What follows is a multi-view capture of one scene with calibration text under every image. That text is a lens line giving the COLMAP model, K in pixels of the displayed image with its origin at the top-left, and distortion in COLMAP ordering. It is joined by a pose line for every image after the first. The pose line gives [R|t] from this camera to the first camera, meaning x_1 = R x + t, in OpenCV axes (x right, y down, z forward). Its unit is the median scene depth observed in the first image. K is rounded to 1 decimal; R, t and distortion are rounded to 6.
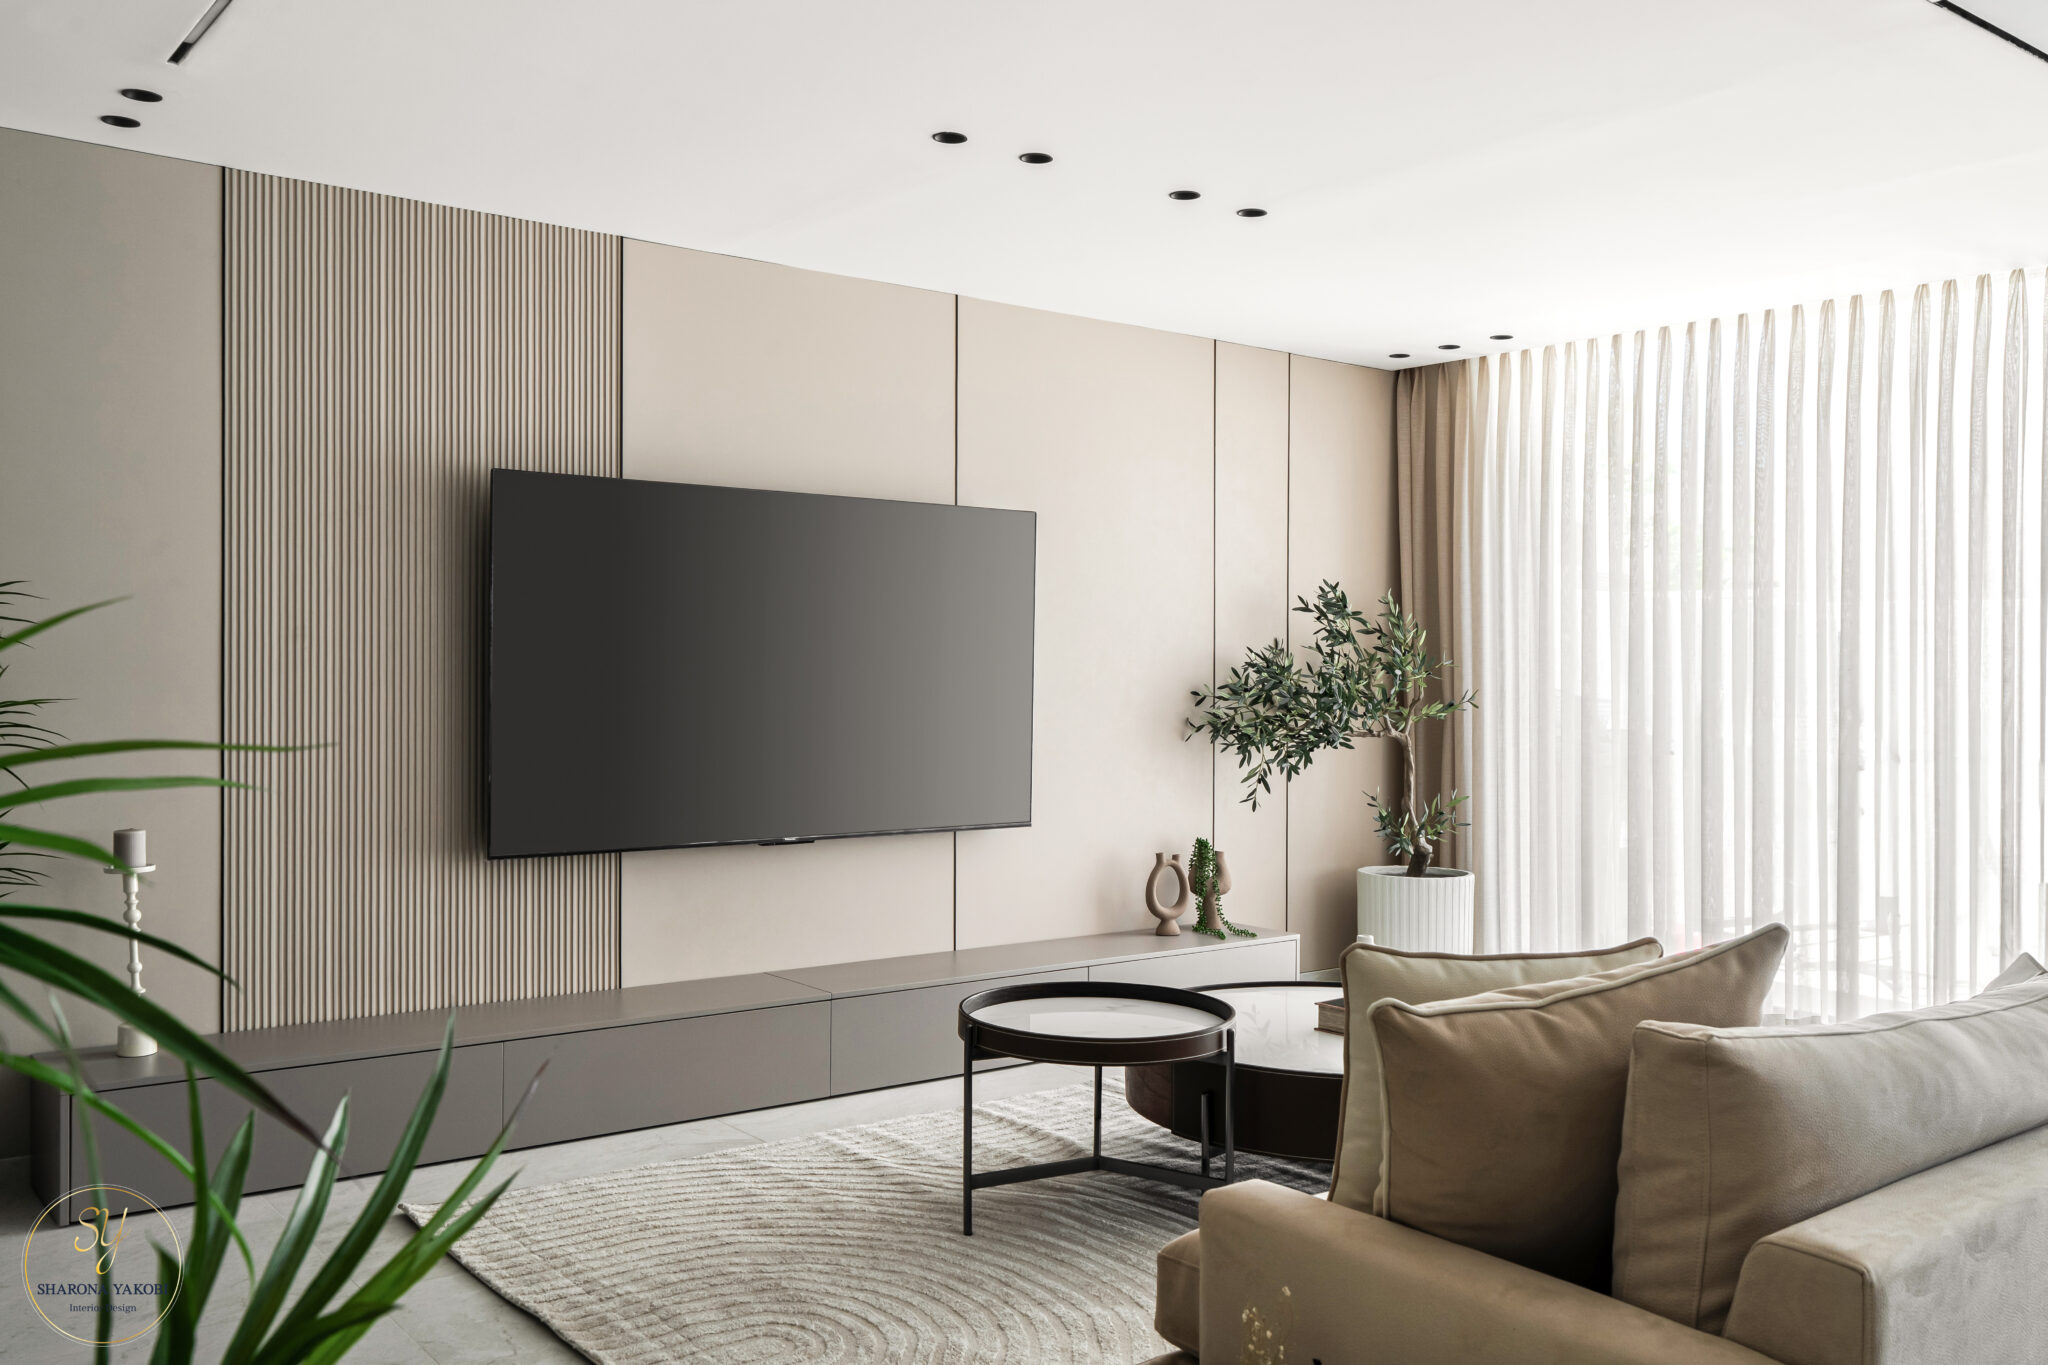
lens RADIAL K [[1722.3, 0, 954.3], [0, 1722.3, 654.4], [0, 0, 1]] dist [-0.001437, 0.000768]
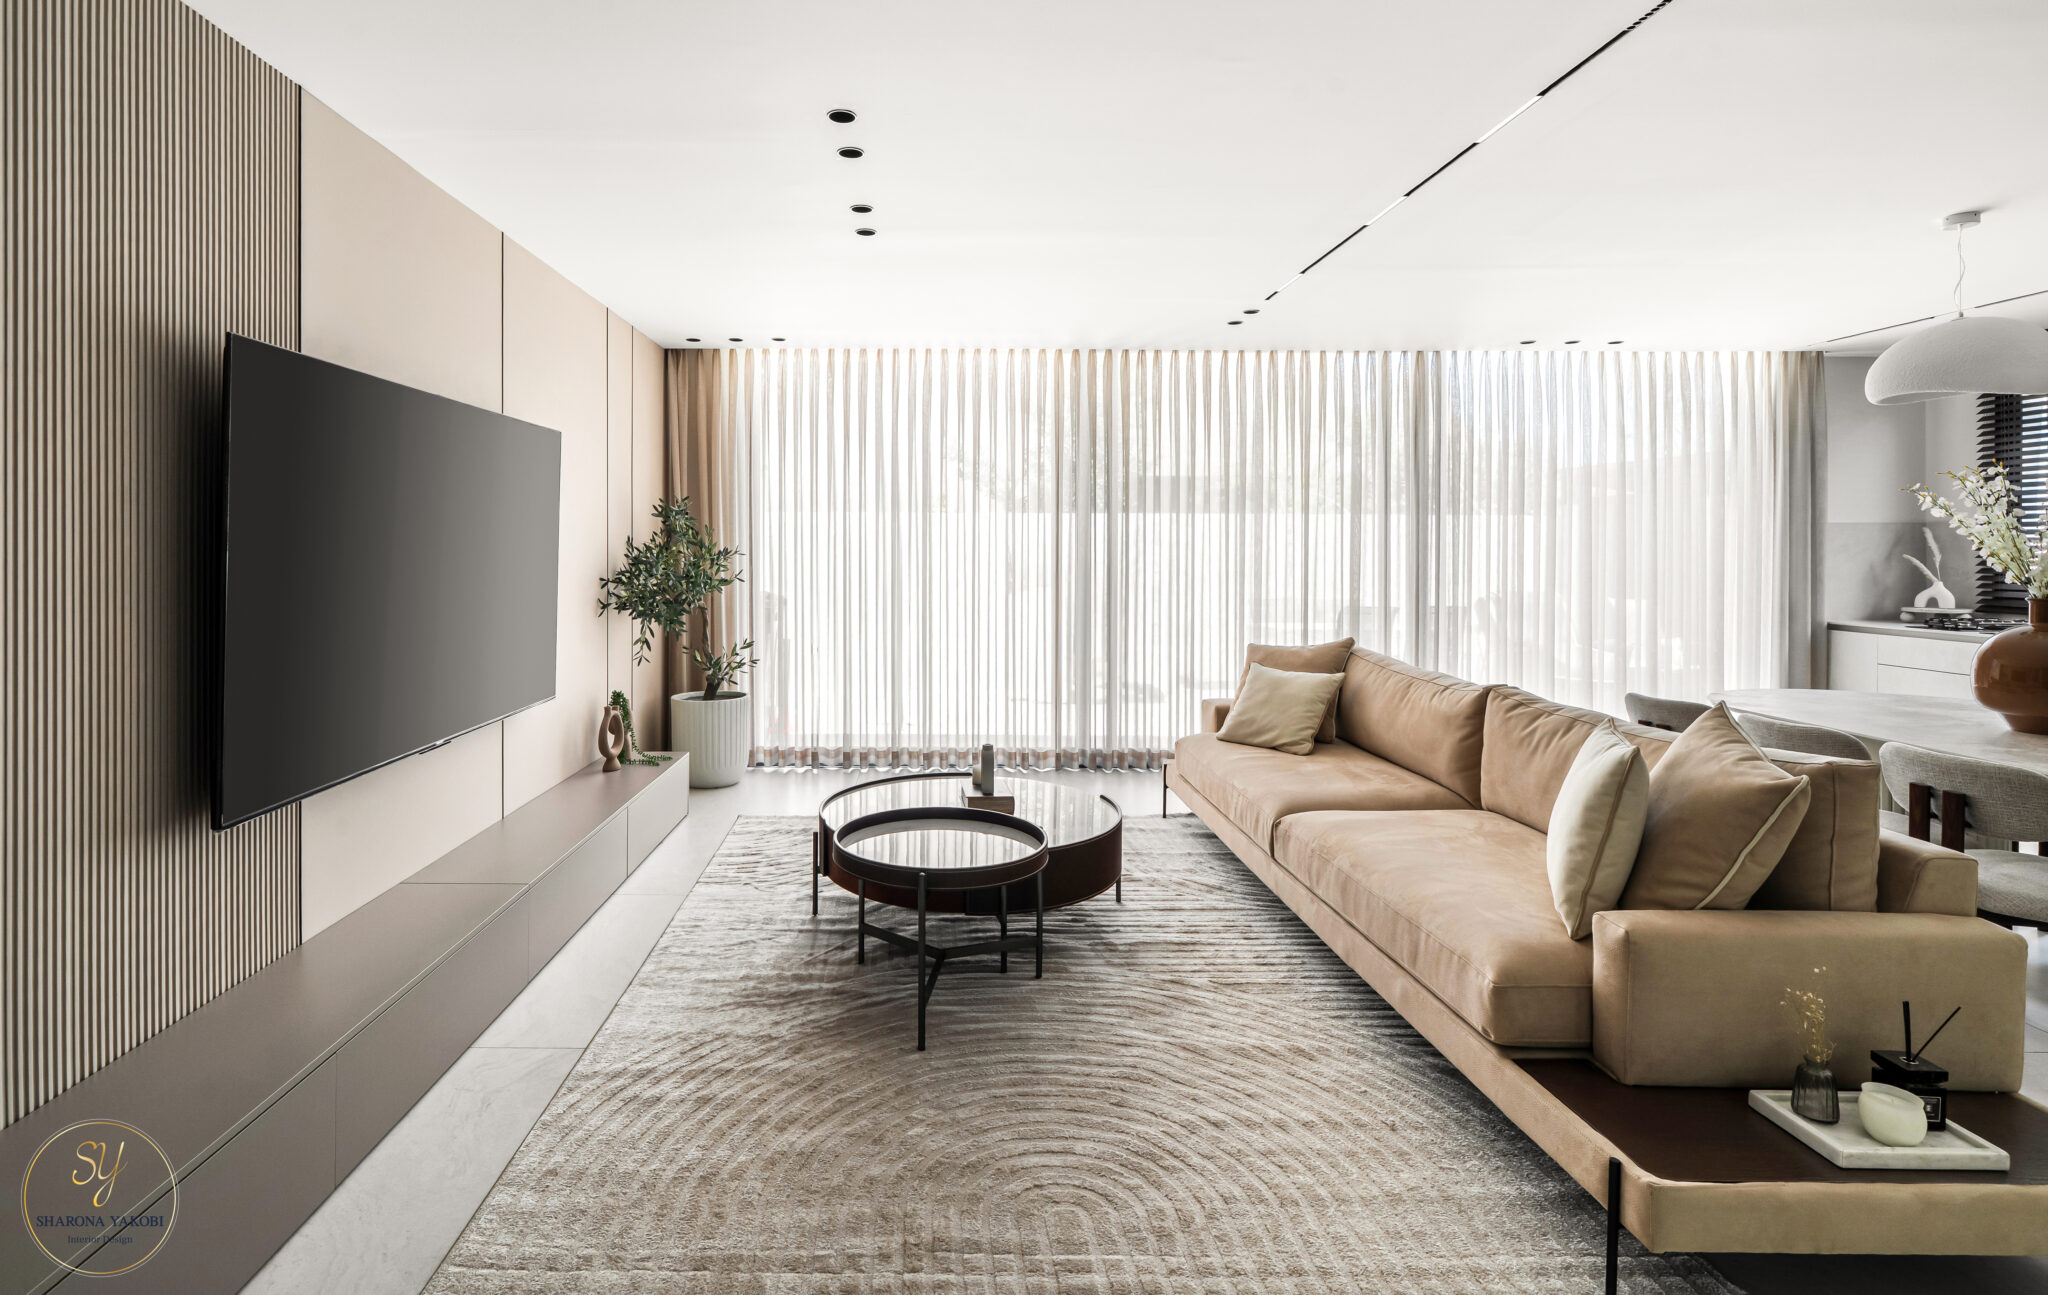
lens RADIAL K [[1059.1, 0, 916.2], [0, 1059.1, 549.0], [0, 0, 1]] dist [0.001924, 0.000542]
pose [[0.595860, -0.014162, 0.802964, -0.443127], [0.001264, 0.999860, 0.016696, -0.013880], [-0.803088, -0.008934, 0.595794, 0.444319]]
